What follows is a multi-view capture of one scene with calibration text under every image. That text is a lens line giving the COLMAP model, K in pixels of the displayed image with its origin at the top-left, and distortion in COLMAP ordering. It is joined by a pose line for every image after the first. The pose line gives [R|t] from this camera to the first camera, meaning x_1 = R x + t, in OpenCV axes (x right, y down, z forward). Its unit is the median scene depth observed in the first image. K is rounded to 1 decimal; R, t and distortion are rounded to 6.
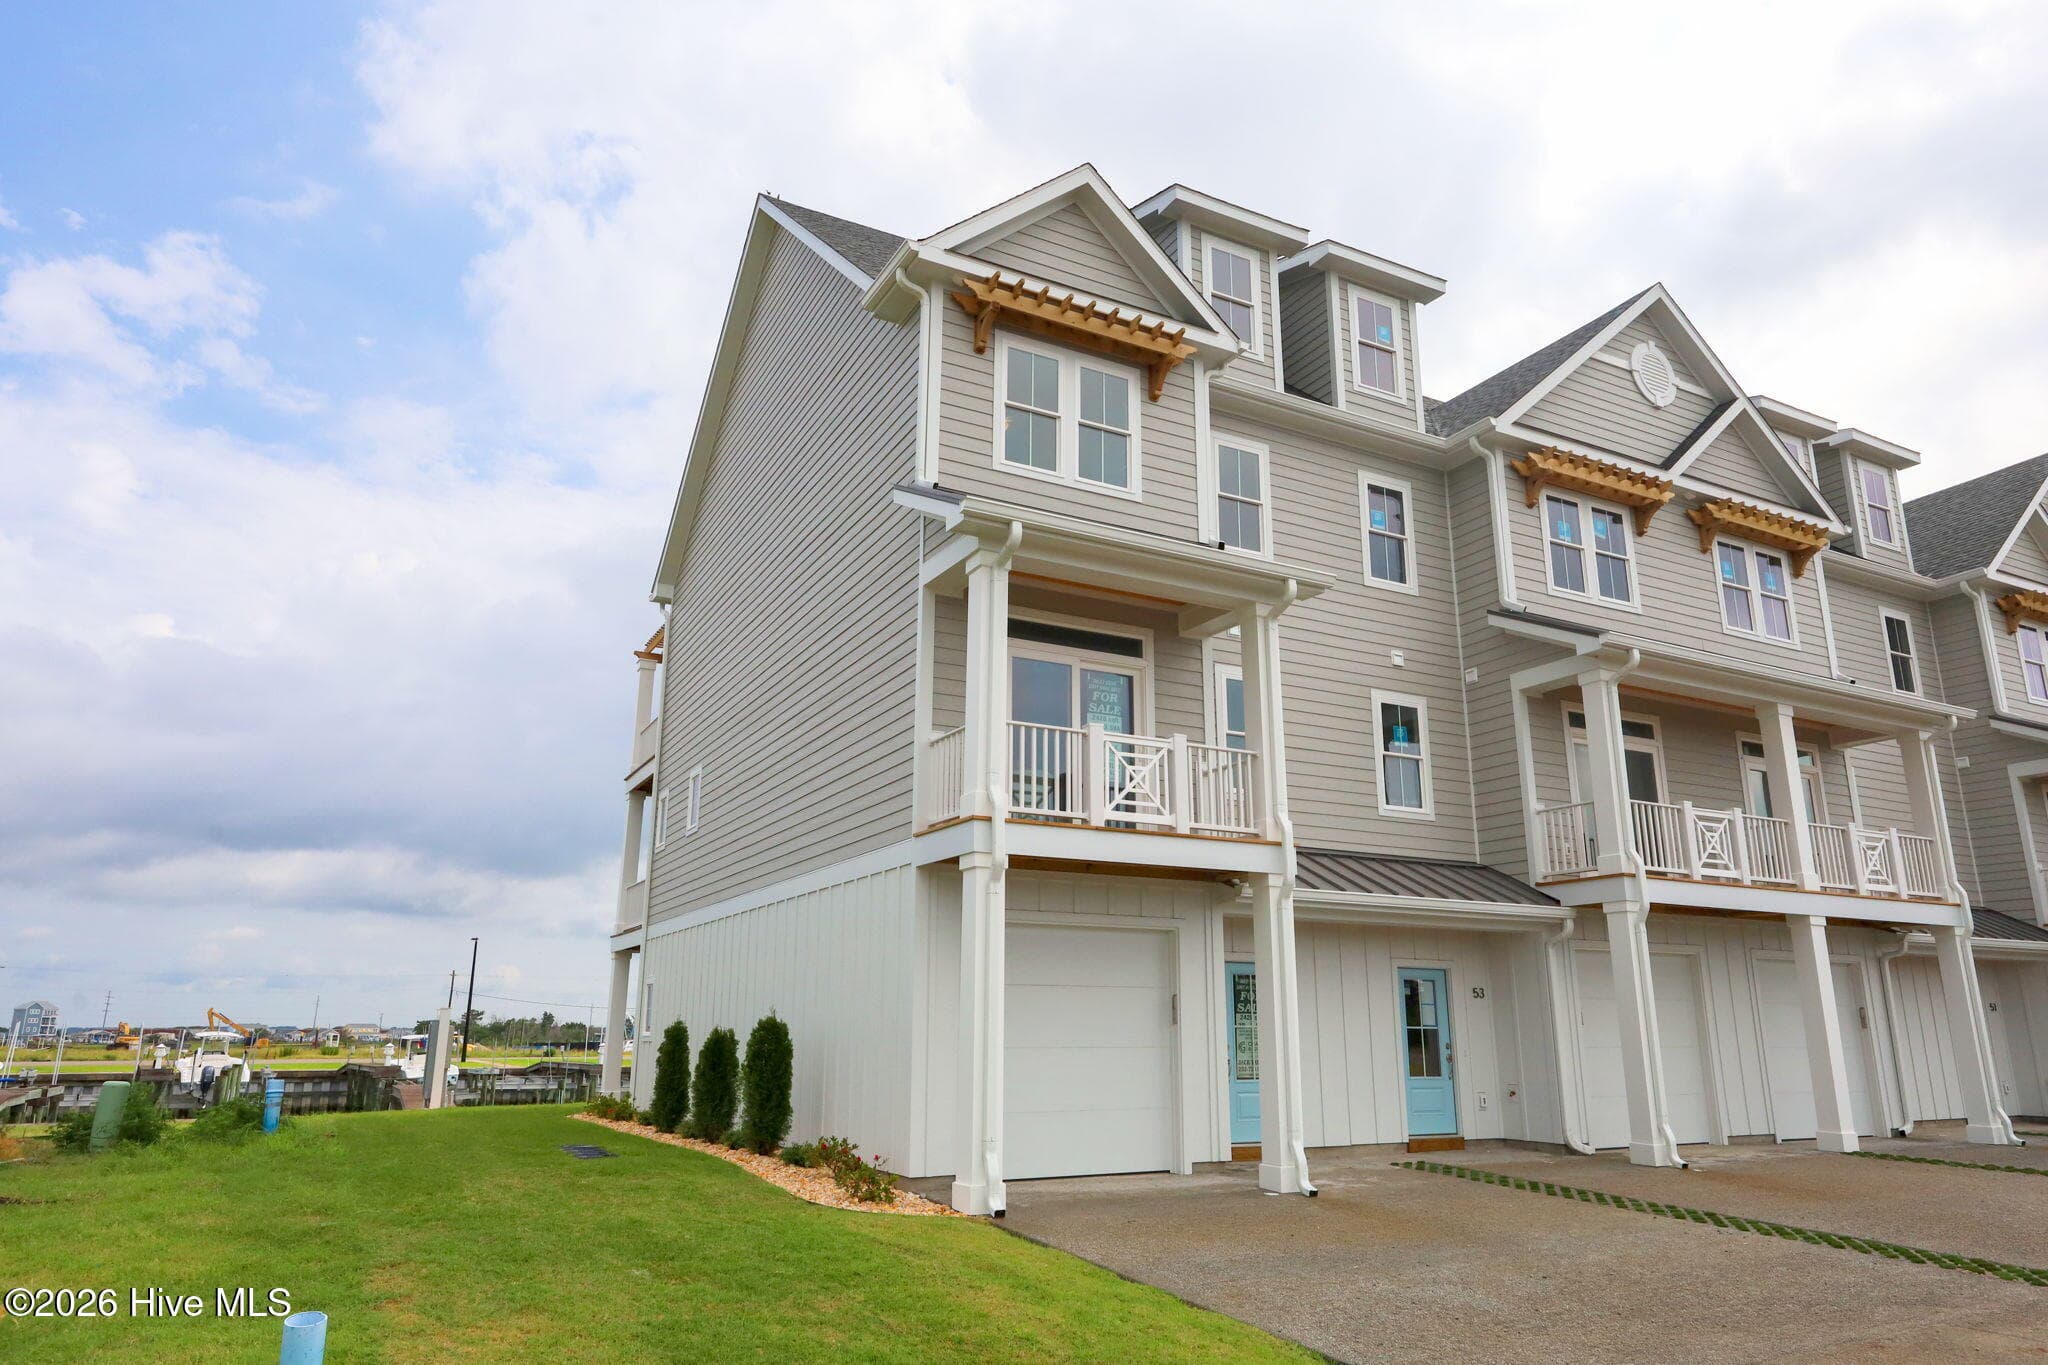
lens RADIAL K [[1347.8, 0, 1045.2], [0, 1347.8, 688.1], [0, 0, 1]] dist [-0.024843, 0.011480]
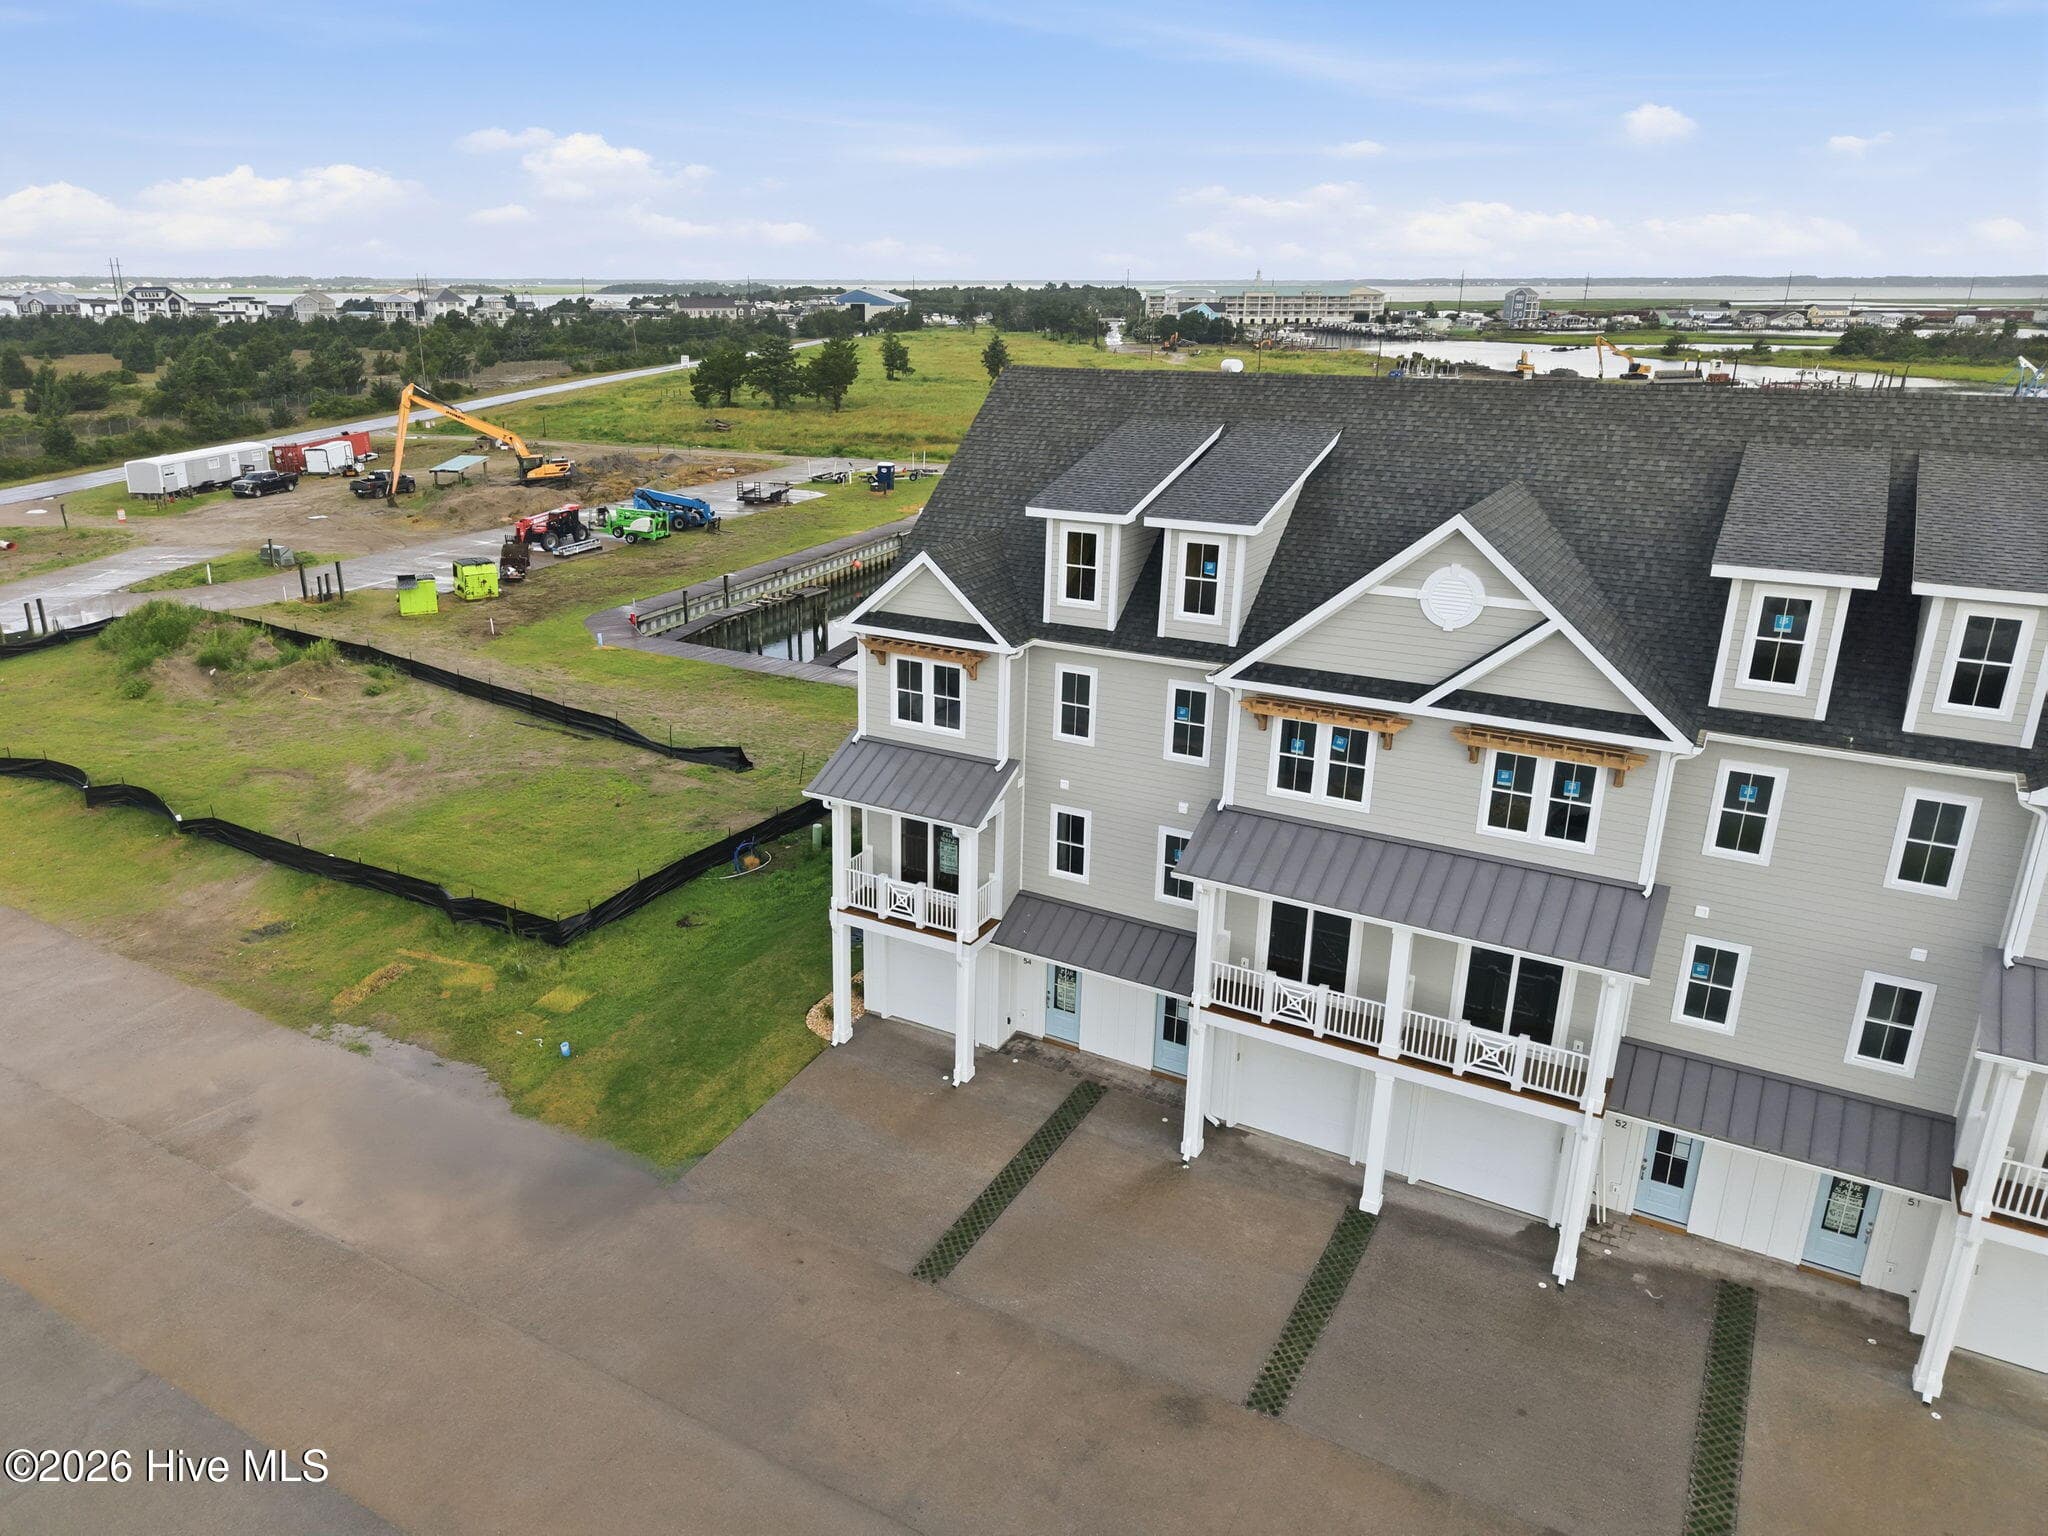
lens RADIAL K [[1376.0, 0, 990.7], [0, 1376.0, 762.2], [0, 0, 1]] dist [0.028009, -0.034708]
pose [[0.519603, 0.278818, -0.807635, 1.411070], [0.203701, 0.877574, 0.434016, -0.798016], [0.829771, -0.390032, 0.399194, 0.228971]]
